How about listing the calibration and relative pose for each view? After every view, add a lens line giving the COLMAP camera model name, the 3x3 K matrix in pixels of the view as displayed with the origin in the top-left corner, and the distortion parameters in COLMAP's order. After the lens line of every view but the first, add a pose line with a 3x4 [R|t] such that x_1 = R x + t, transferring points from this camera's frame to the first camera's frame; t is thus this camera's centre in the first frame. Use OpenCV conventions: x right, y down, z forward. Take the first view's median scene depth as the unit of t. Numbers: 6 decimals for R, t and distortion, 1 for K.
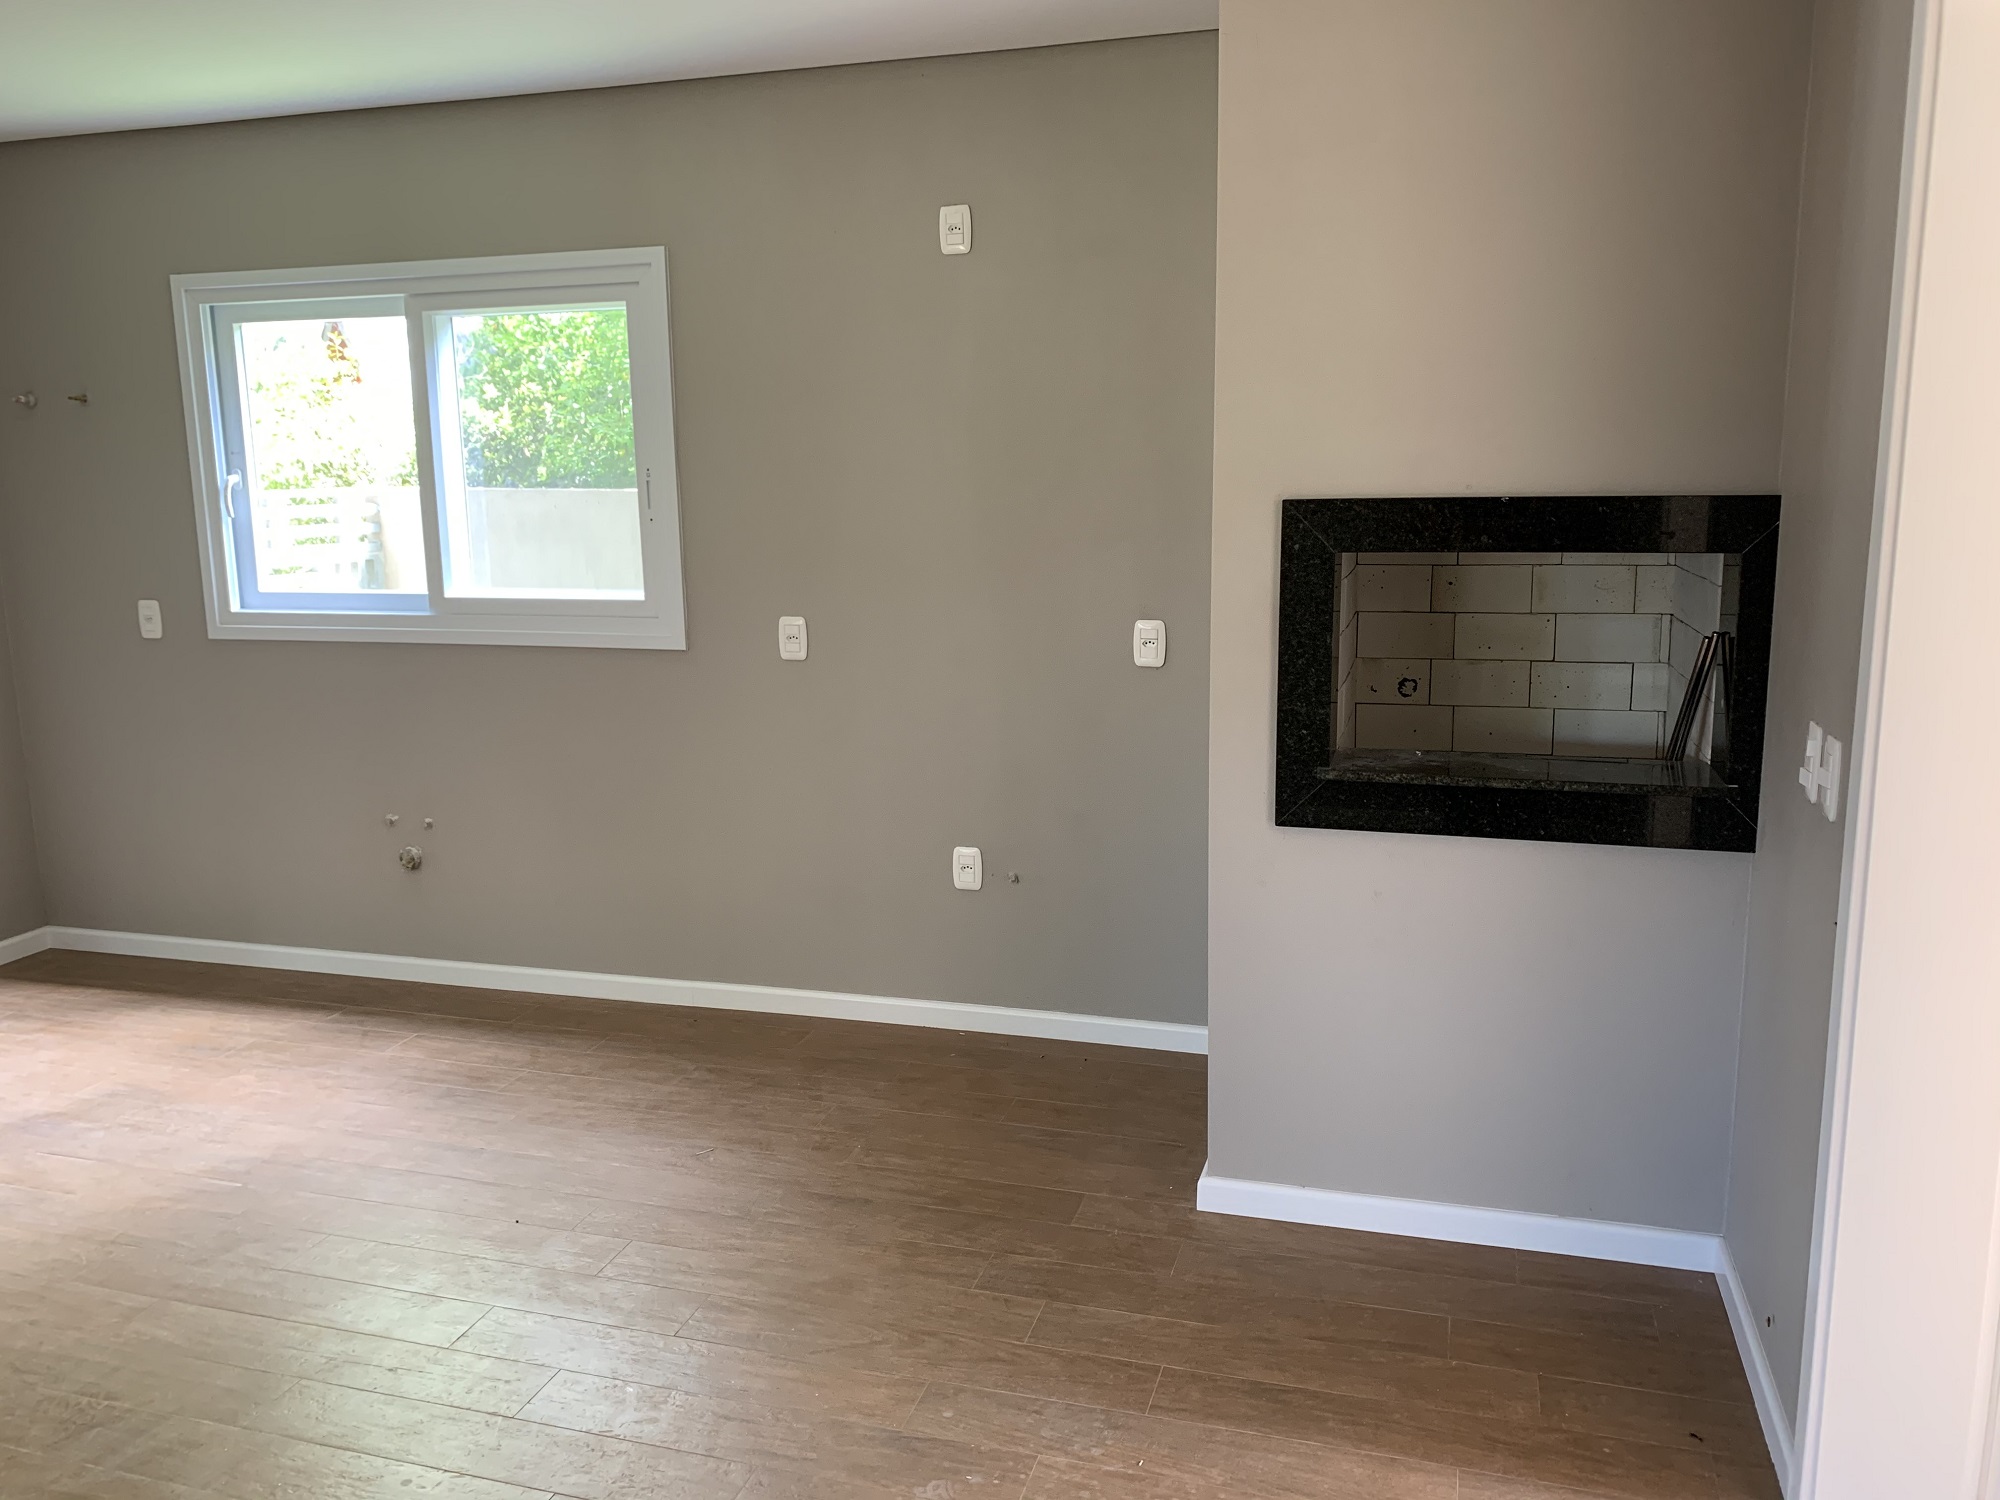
lens RADIAL K [[1559.1, 0, 998.3], [0, 1559.1, 741.6], [0, 0, 1]] dist [0.063484, -0.076852]
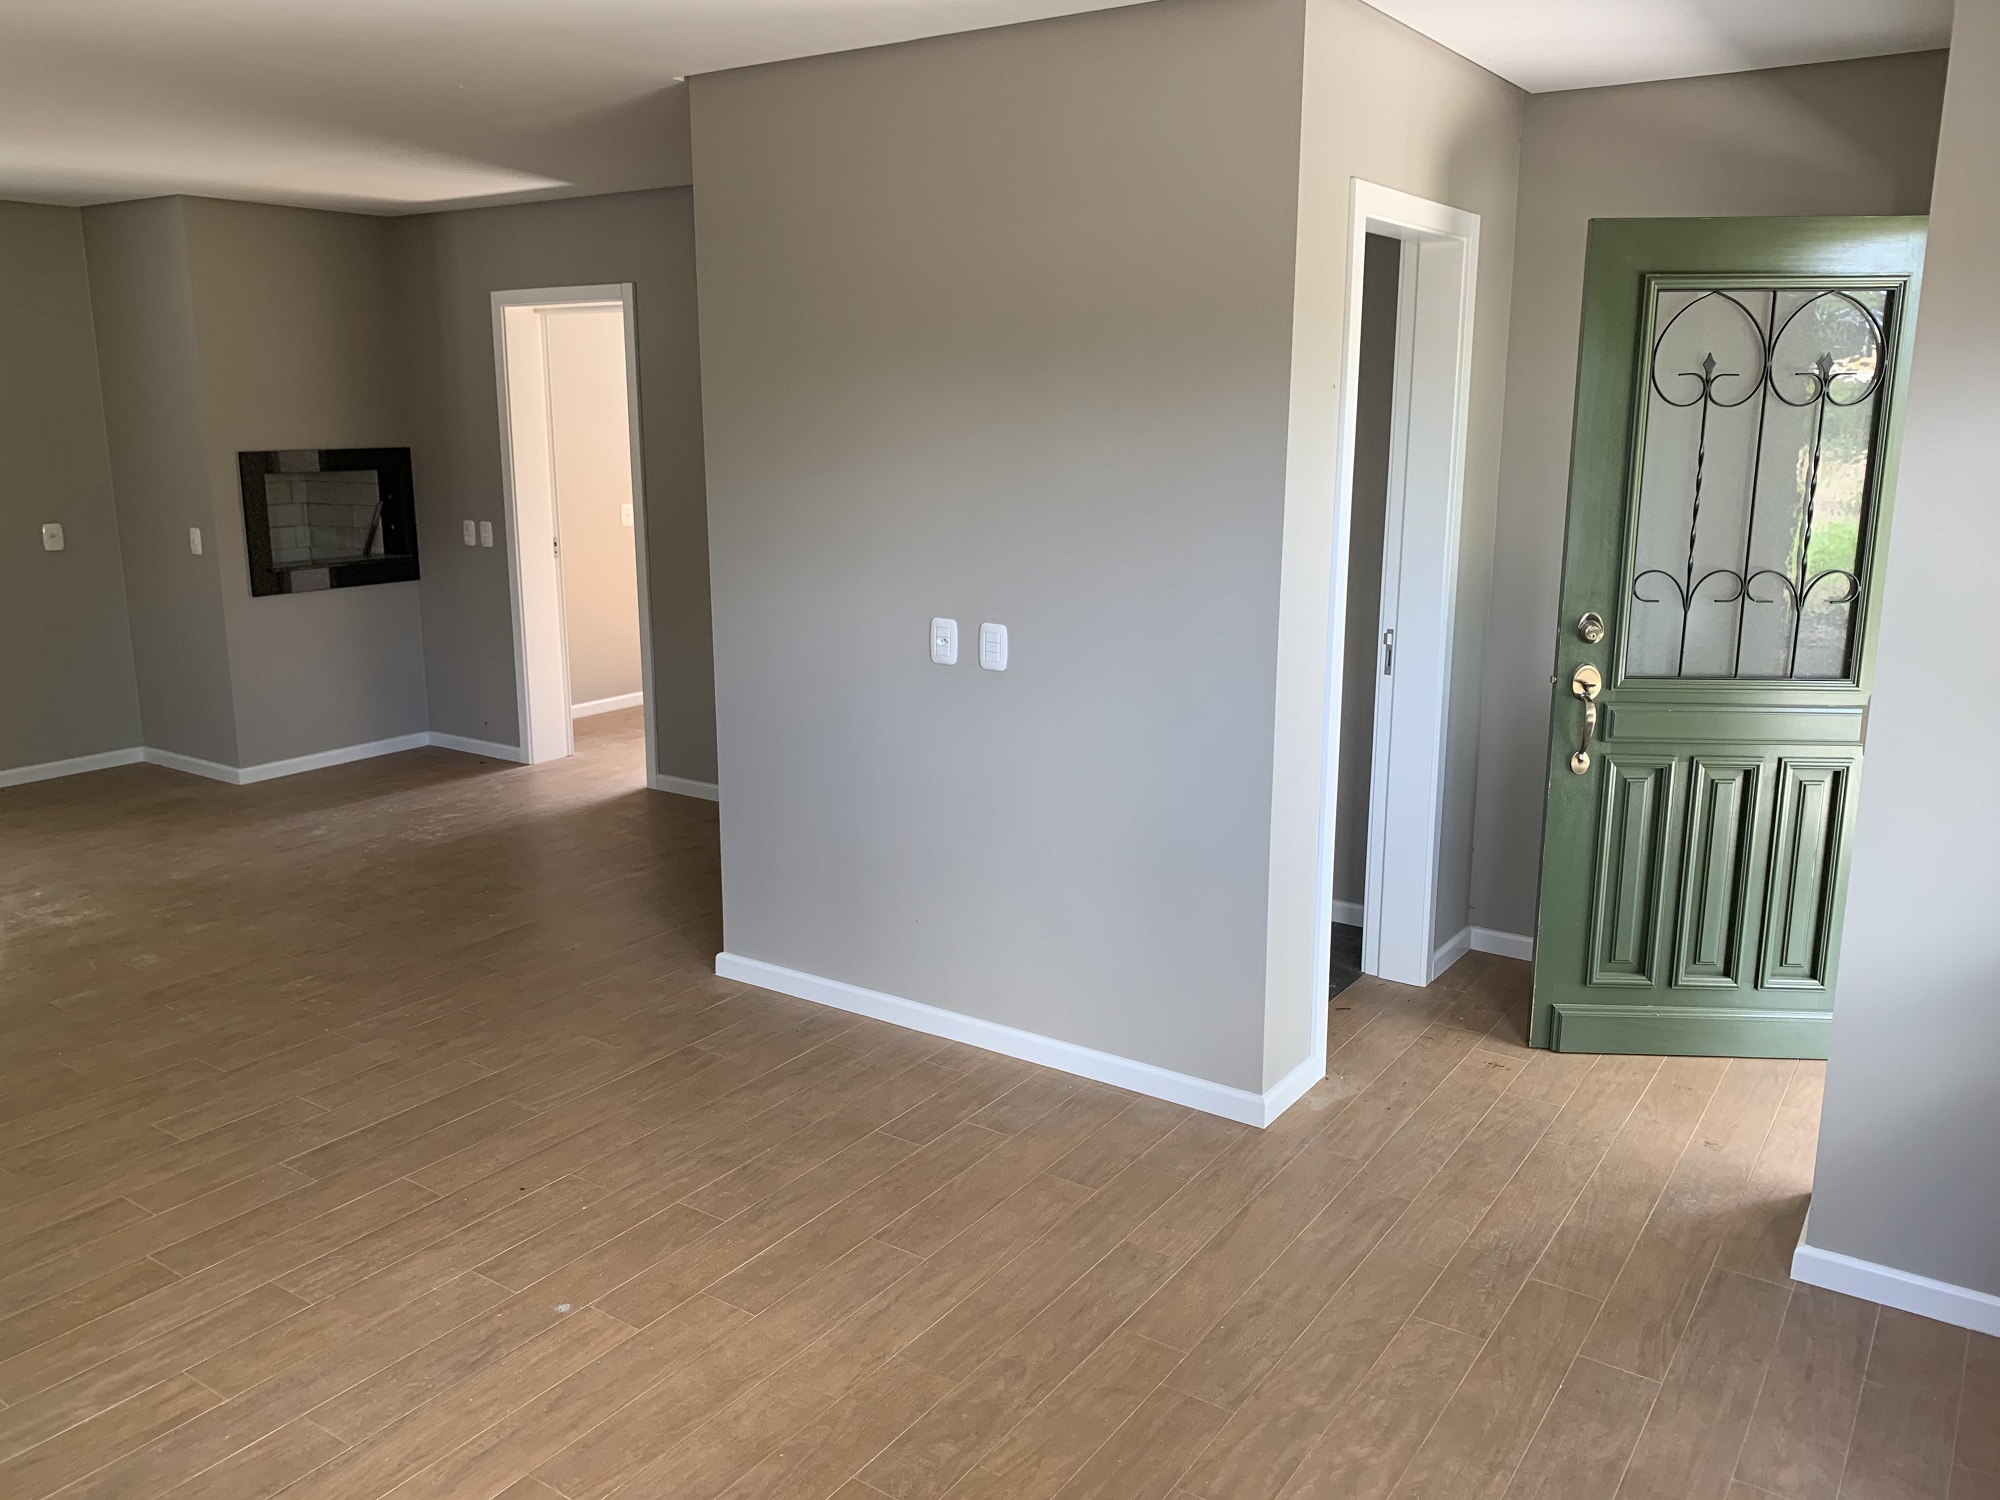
lens RADIAL K [[1559.1, 0, 998.3], [0, 1559.1, 741.6], [0, 0, 1]] dist [0.063484, -0.076852]
pose [[0.262775, -0.189215, 0.946122, -1.289077], [0.181109, 0.972826, 0.144254, 0.090645], [-0.947707, 0.133445, 0.289903, -0.476585]]
